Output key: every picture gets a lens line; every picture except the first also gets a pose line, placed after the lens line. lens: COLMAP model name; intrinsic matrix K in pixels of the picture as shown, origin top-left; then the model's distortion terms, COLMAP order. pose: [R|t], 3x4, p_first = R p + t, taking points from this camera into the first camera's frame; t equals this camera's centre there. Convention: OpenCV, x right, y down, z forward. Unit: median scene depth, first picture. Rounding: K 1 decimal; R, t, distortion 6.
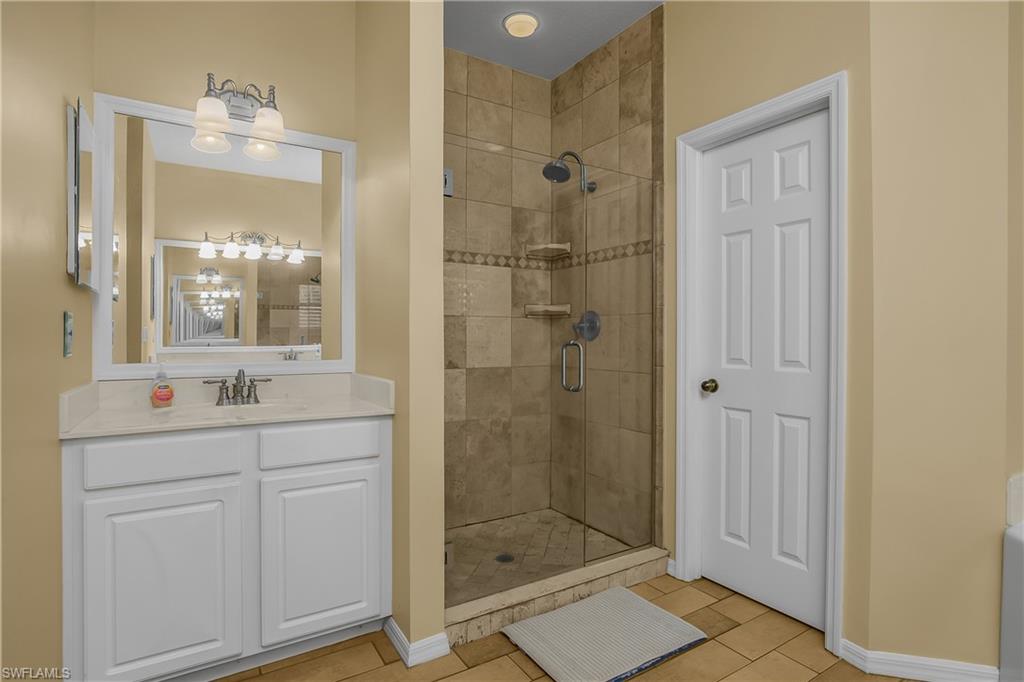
lens RADIAL K [[510.1, 0, 510.9], [0, 510.1, 337.9], [0, 0, 1]] dist [-0.022490, 0.002345]
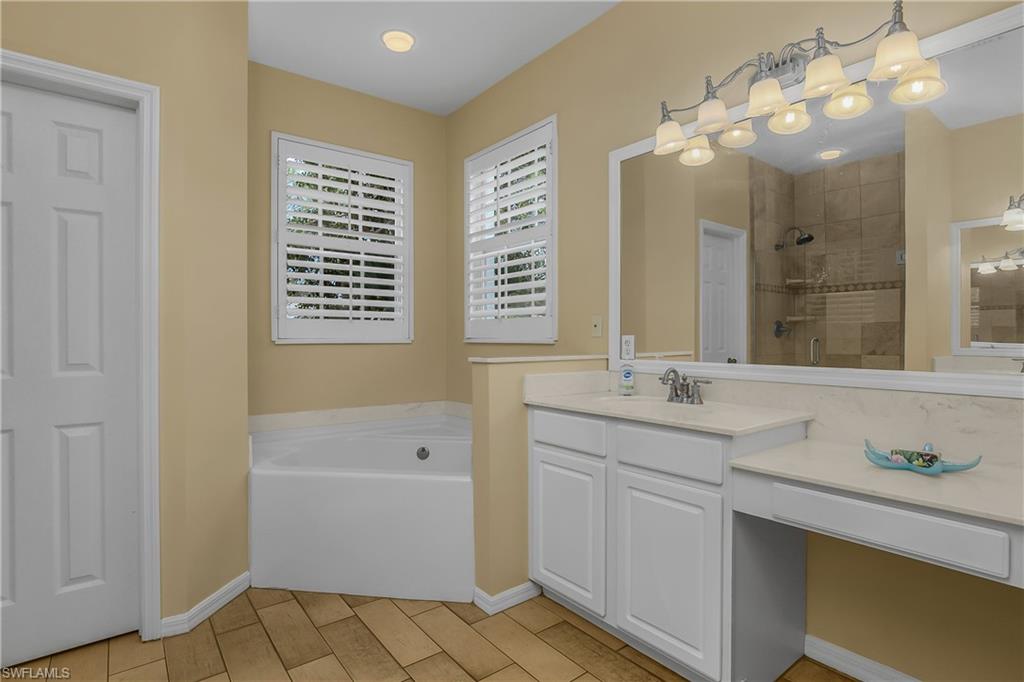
lens RADIAL K [[510.1, 0, 508.9], [0, 510.1, 339.9], [0, 0, 1]] dist [-0.022490, 0.002345]
pose [[-0.091344, -0.009820, 0.995771, -0.339033], [0.000771, 0.999950, 0.009932, -0.004797], [-0.995819, 0.001675, -0.091332, 0.261383]]
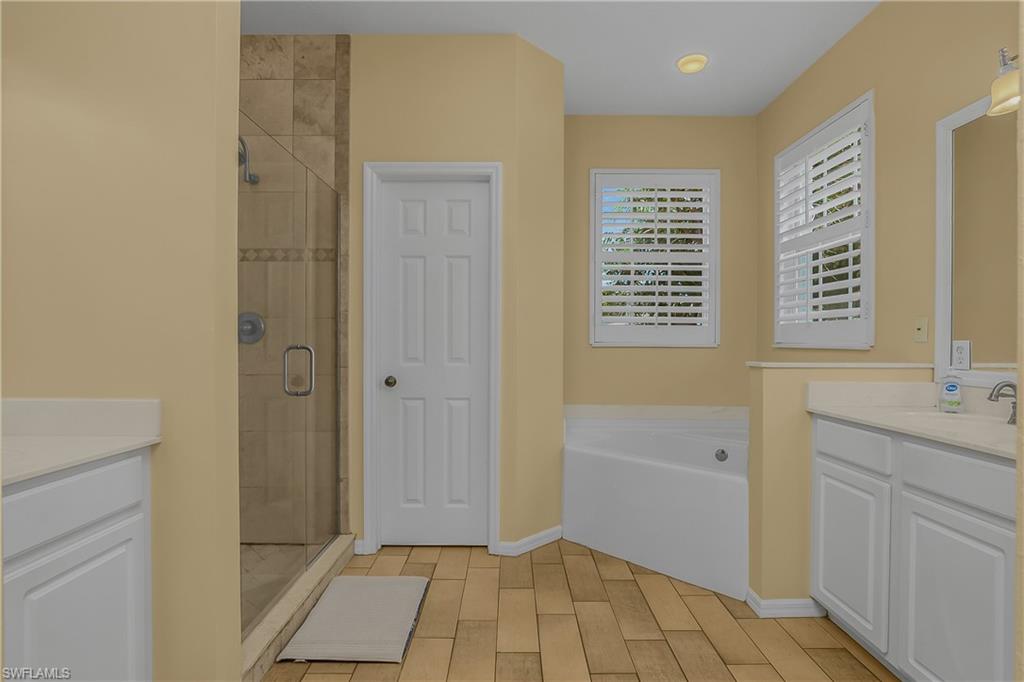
lens RADIAL K [[510.1, 0, 511.3], [0, 510.1, 343.3], [0, 0, 1]] dist [-0.022490, 0.002345]
pose [[0.537308, -0.007290, 0.843355, -0.433895], [-0.000612, 0.999959, 0.009034, -0.005646], [-0.843386, -0.005370, 0.537282, 0.117073]]
